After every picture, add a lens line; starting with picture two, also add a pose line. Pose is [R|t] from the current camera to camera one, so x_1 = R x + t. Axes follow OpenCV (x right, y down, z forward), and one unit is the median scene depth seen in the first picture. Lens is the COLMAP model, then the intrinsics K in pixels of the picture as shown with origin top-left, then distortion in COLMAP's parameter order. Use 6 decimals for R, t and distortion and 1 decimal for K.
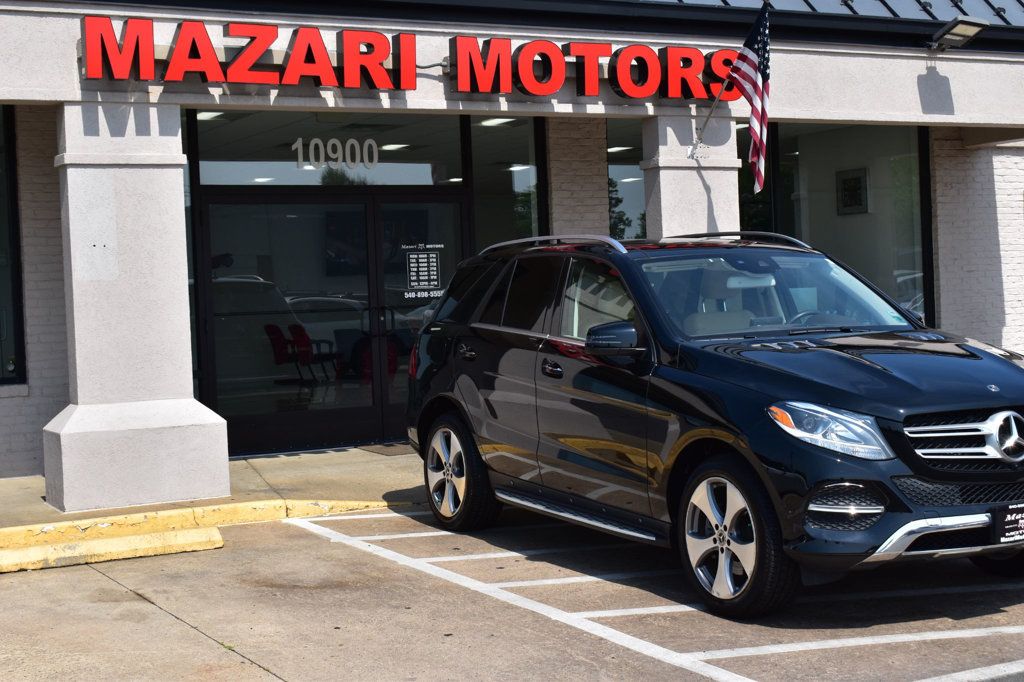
lens RADIAL K [[1585.1, 0, 510.6], [0, 1585.1, 319.1], [0, 0, 1]] dist [-0.024431, 0.000000]
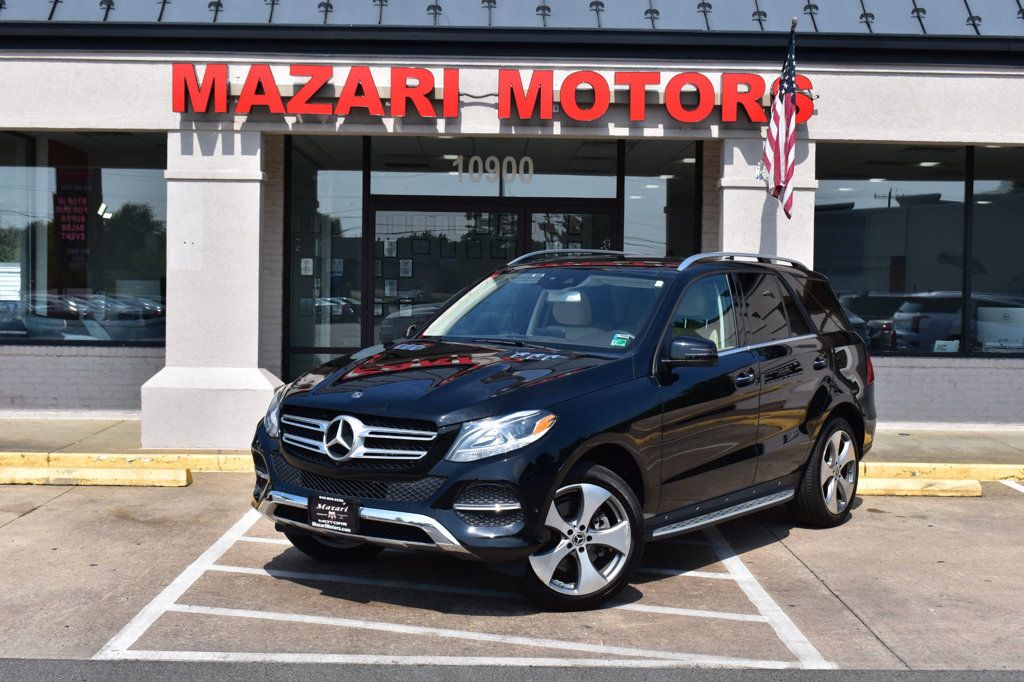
lens RADIAL K [[1450.7, 0, 512.8], [0, 1450.7, 331.7], [0, 0, 1]] dist [-0.034419, 0.000000]
pose [[0.880005, 0.065101, -0.470482, 0.509396], [-0.055954, 0.997874, 0.033419, -0.027884], [0.471657, -0.003083, 0.881777, 0.093314]]
